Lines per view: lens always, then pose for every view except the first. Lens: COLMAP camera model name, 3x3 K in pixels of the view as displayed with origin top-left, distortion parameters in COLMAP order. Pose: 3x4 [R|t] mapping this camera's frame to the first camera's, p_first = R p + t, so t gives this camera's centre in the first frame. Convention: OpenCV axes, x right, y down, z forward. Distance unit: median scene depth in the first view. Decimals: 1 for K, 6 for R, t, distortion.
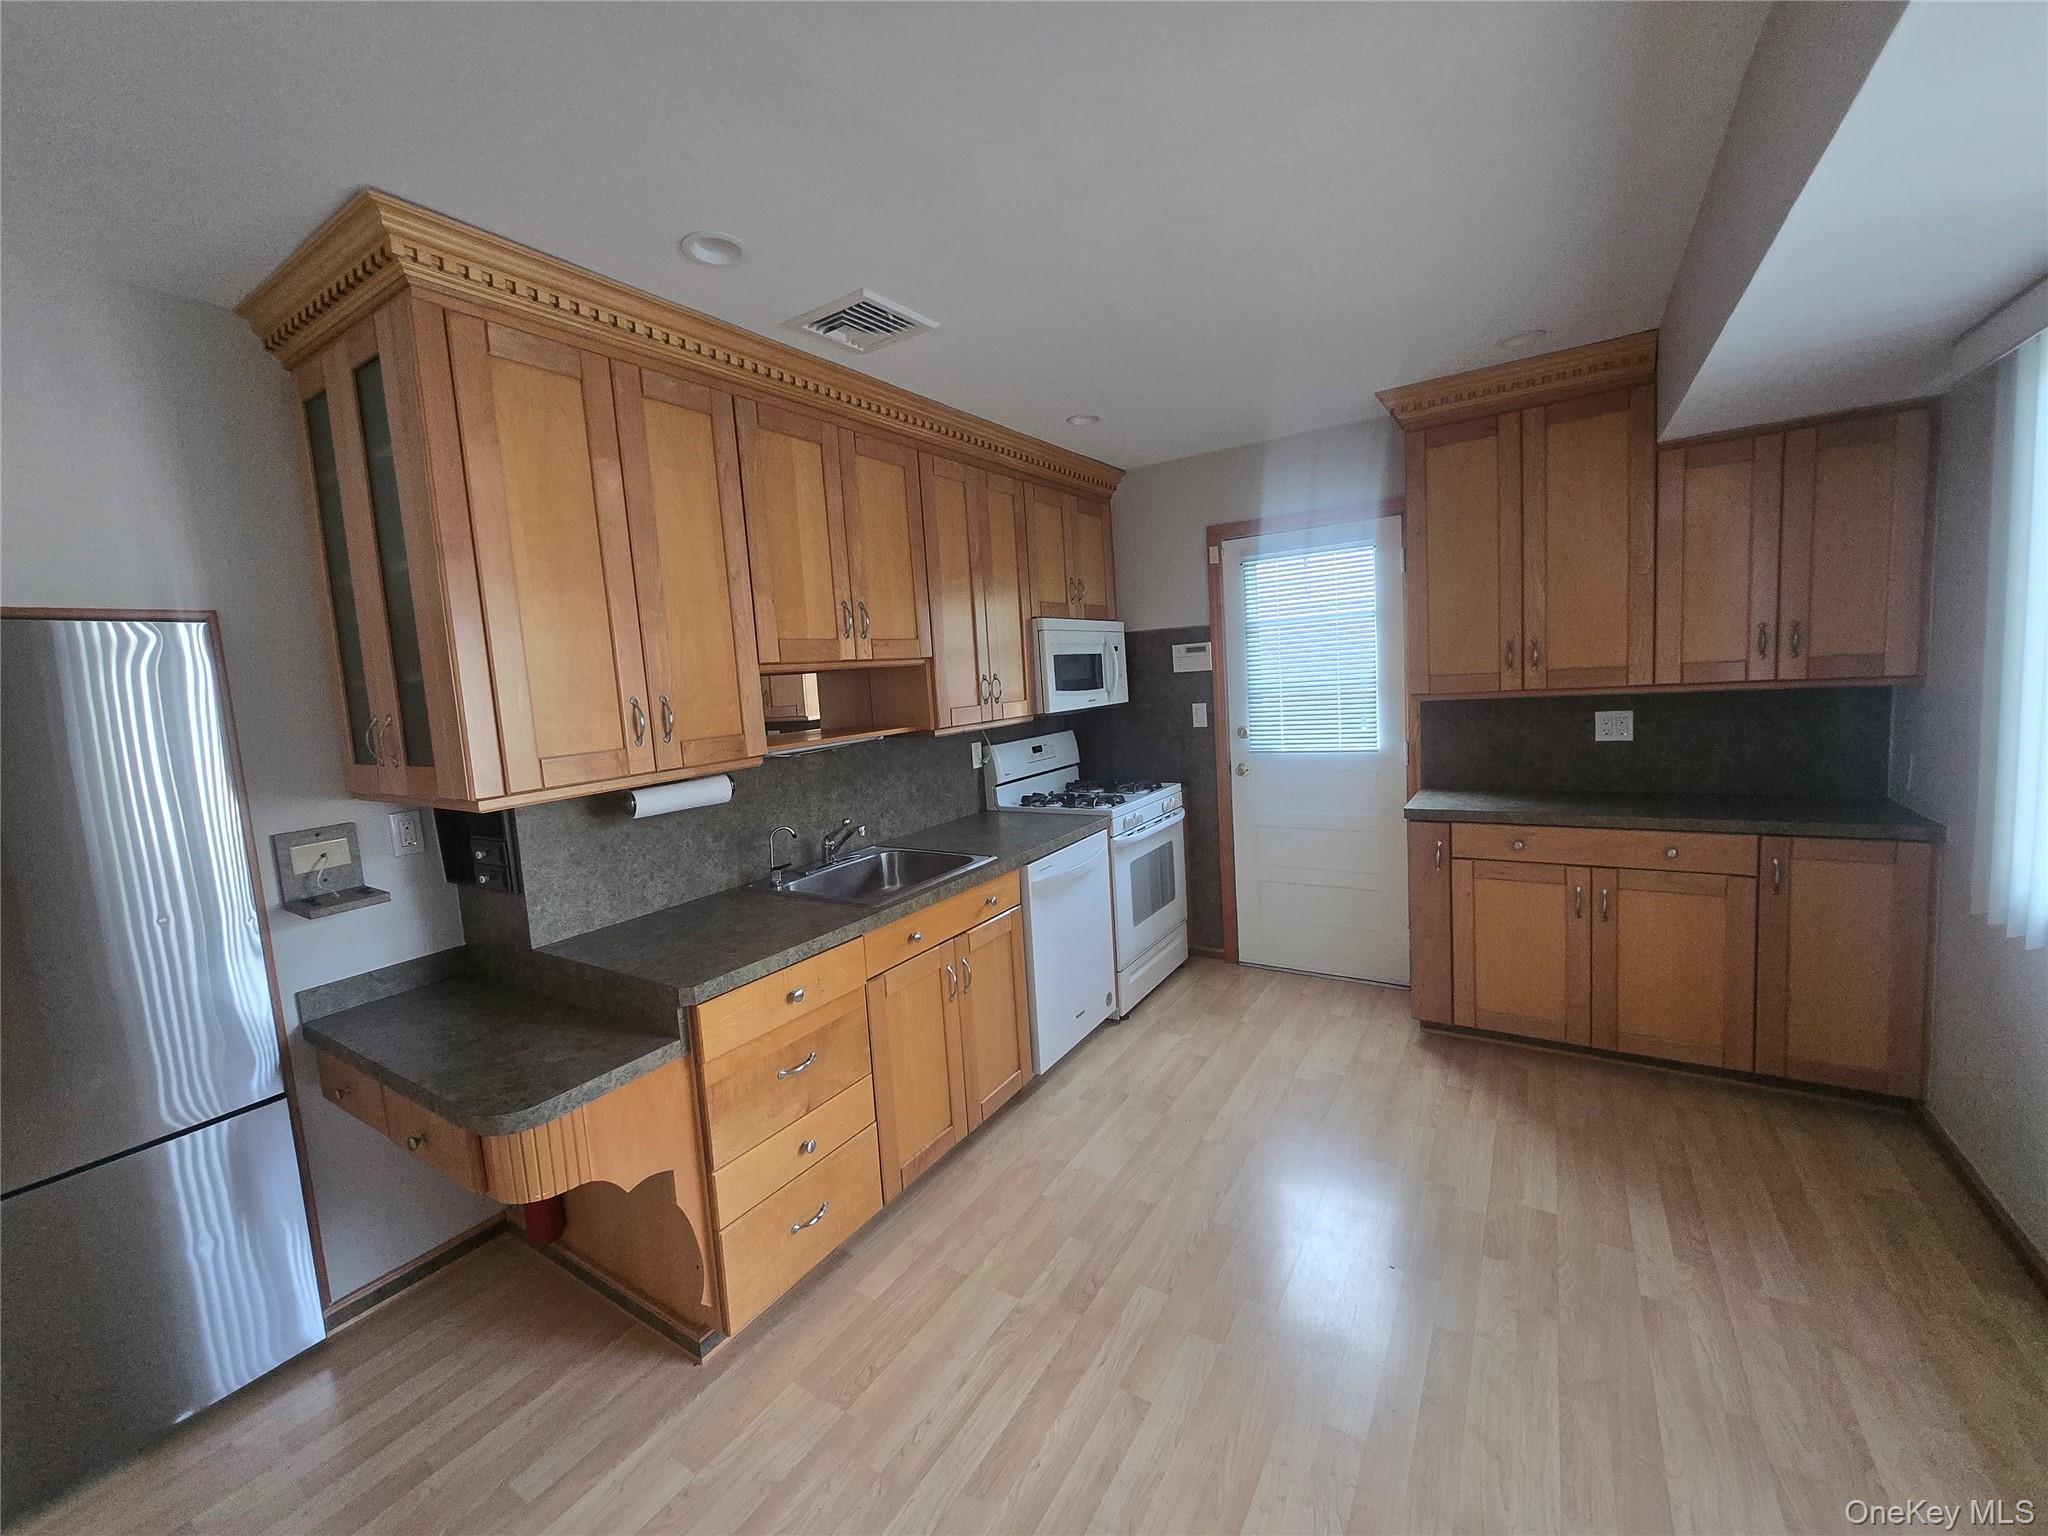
lens RADIAL K [[803.7, 0, 1022.7], [0, 803.7, 751.0], [0, 0, 1]] dist [0.000343, 0.000246]
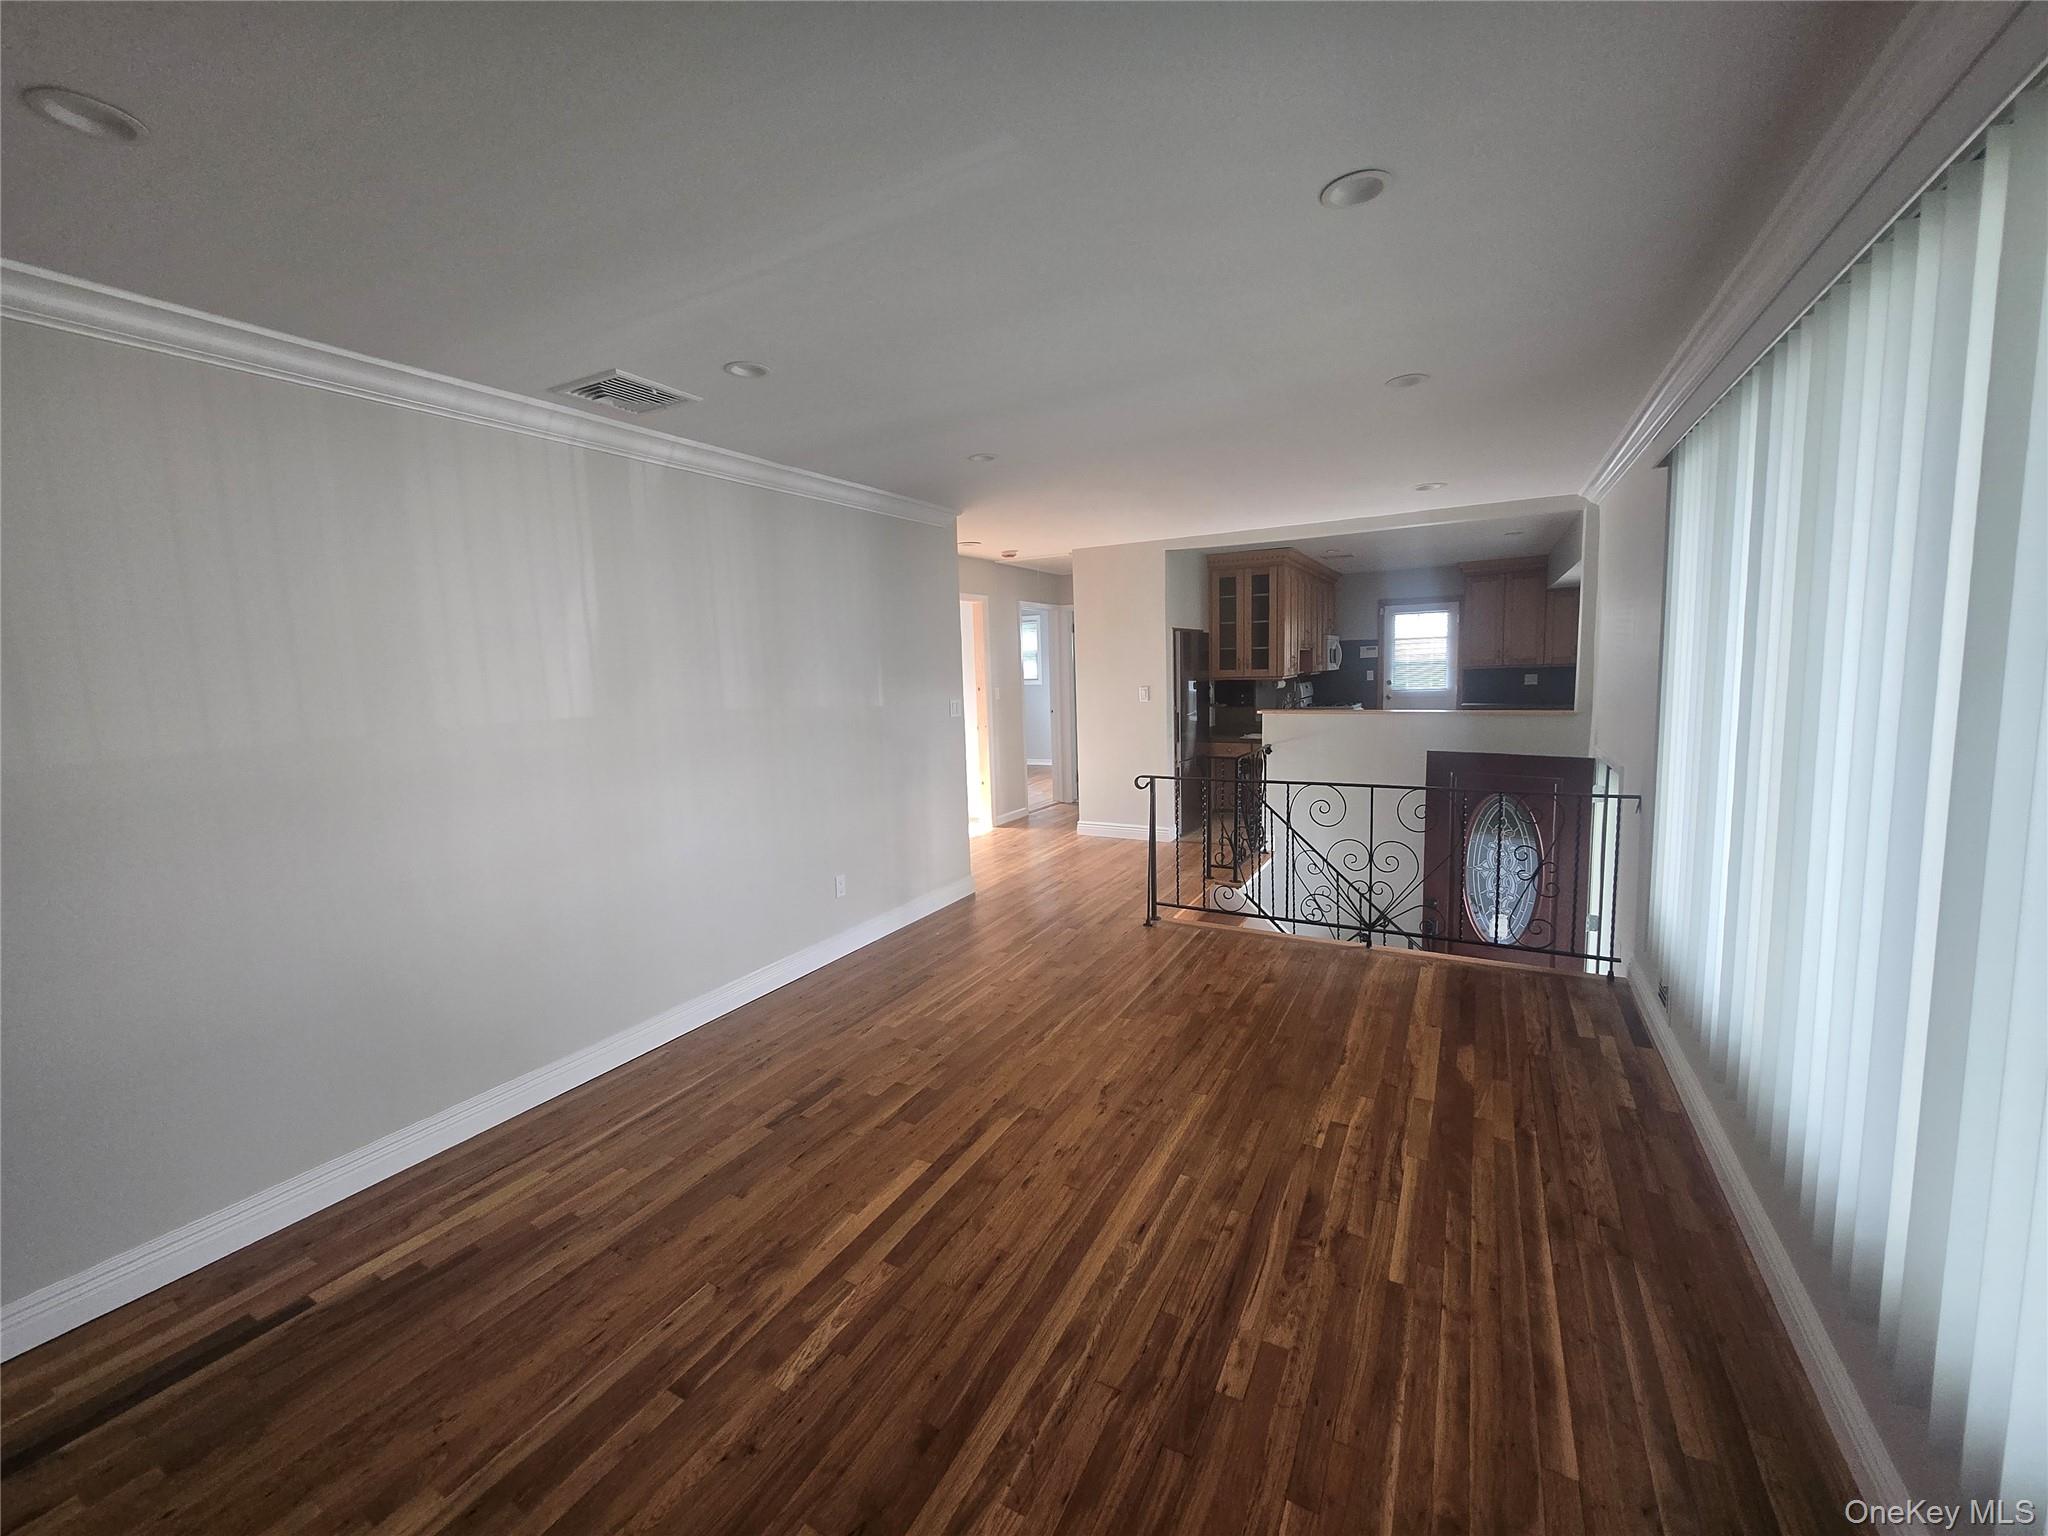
lens RADIAL K [[803.7, 0, 1022.7], [0, 803.7, 751.0], [0, 0, 1]] dist [0.000343, 0.000246]
pose [[0.997393, 0.025934, 0.067338, -1.374346], [-0.026292, 0.999644, 0.004442, 0.280049], [-0.067199, -0.006200, 0.997720, -1.900507]]
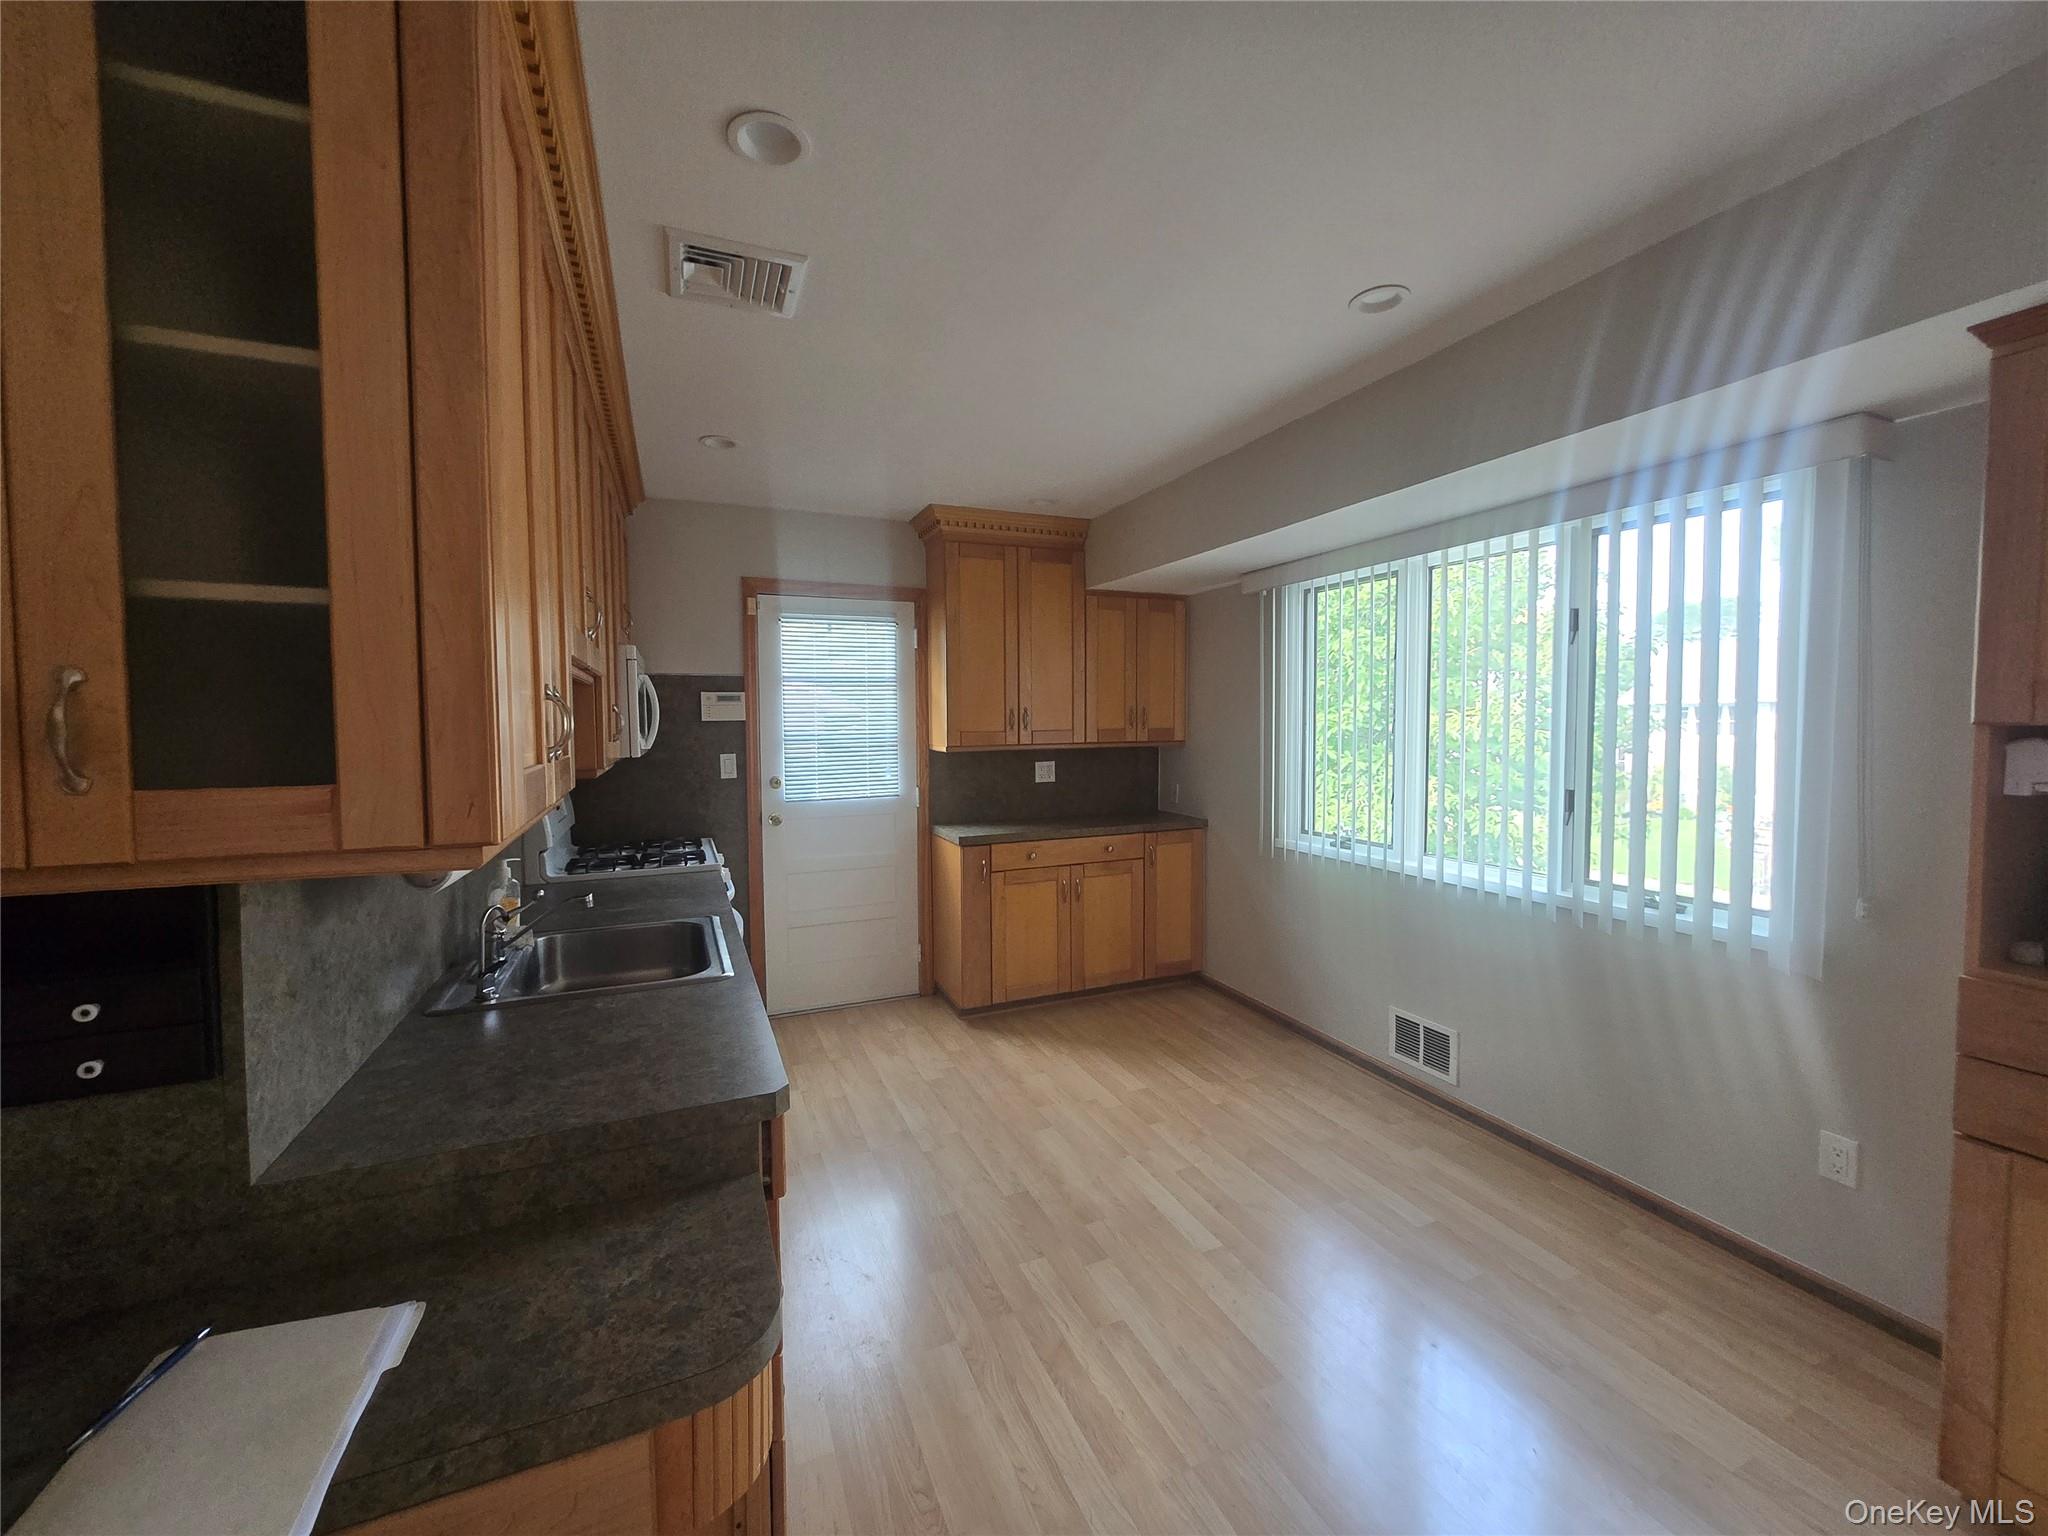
lens RADIAL K [[803.7, 0, 1022.7], [0, 803.7, 751.0], [0, 0, 1]] dist [0.000343, 0.000246]
pose [[0.556852, 0.027462, 0.830158, -0.531685], [0.054018, 0.996140, -0.069187, 0.032319], [-0.828854, 0.083370, 0.553219, 0.232141]]
